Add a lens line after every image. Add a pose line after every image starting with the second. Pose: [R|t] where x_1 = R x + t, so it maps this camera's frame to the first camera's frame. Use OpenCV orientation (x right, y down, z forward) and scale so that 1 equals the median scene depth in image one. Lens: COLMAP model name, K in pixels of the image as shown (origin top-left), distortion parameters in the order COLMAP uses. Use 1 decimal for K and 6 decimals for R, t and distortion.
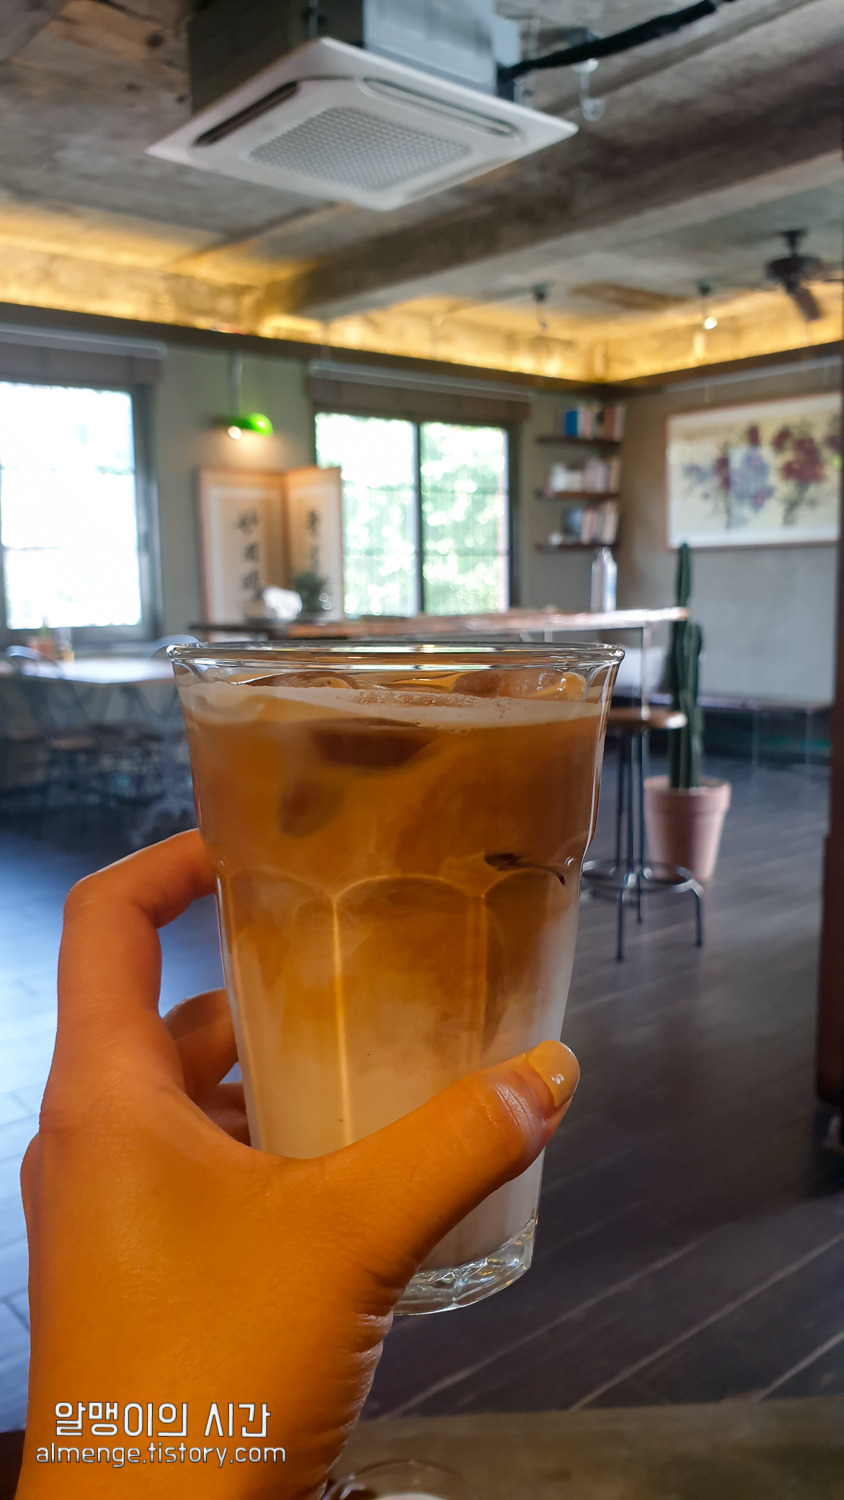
lens RADIAL K [[1217.3, 0, 422.0], [0, 1217.3, 750.0], [0, 0, 1]] dist [-0.077557, 0.116722]
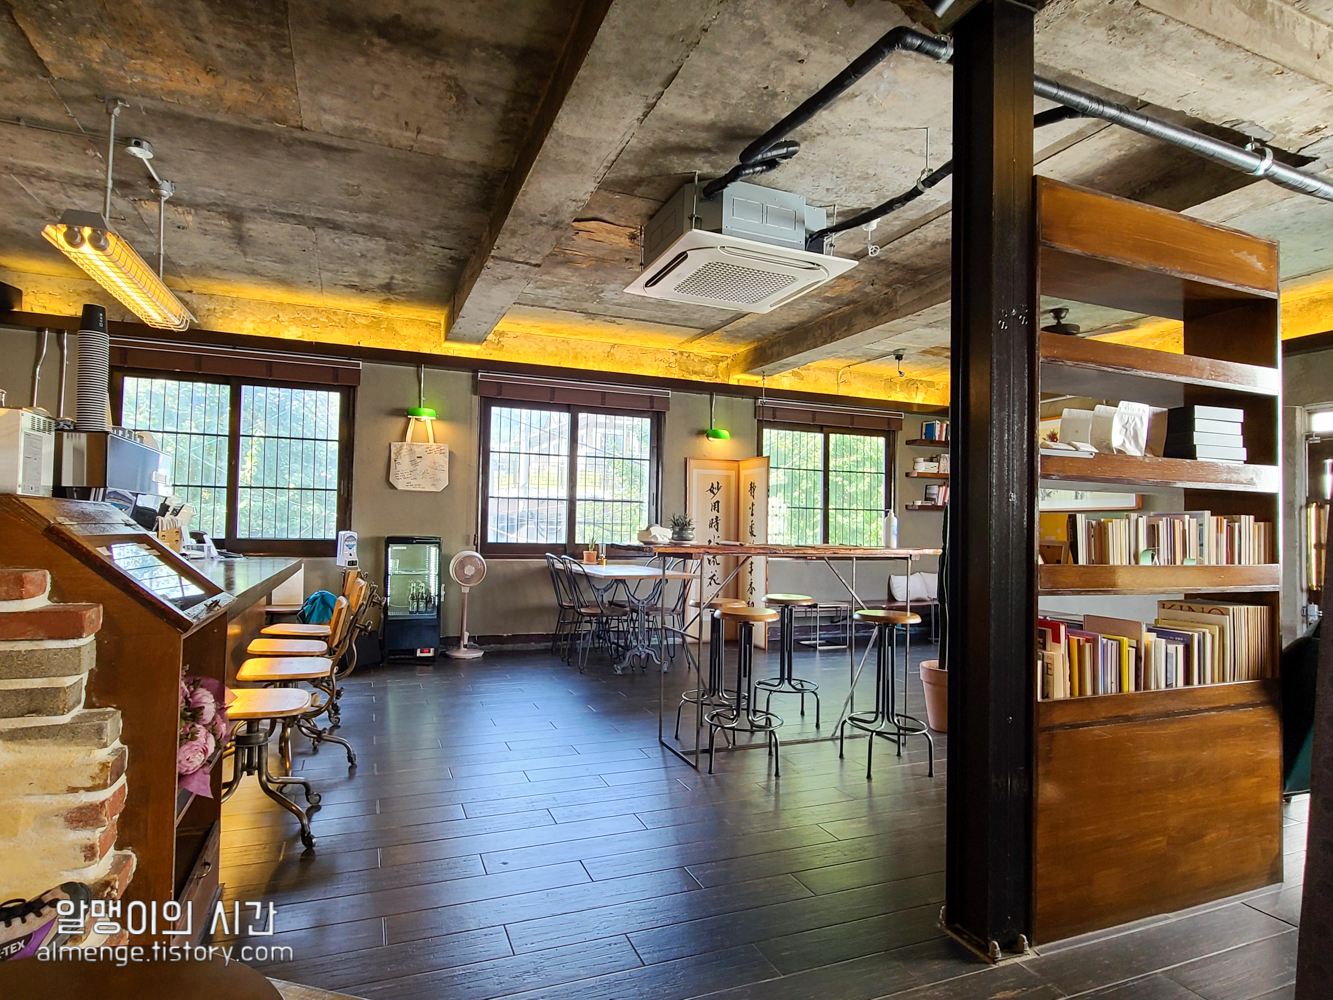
lens RADIAL K [[731.4, 0, 666.5], [0, 731.4, 500.0], [0, 0, 1]] dist [-0.001509, -0.000523]
pose [[0.950956, 0.023352, -0.308445, 0.133750], [-0.075667, 0.984414, -0.158758, -0.001553], [0.299930, 0.174311, 0.937901, 0.005055]]
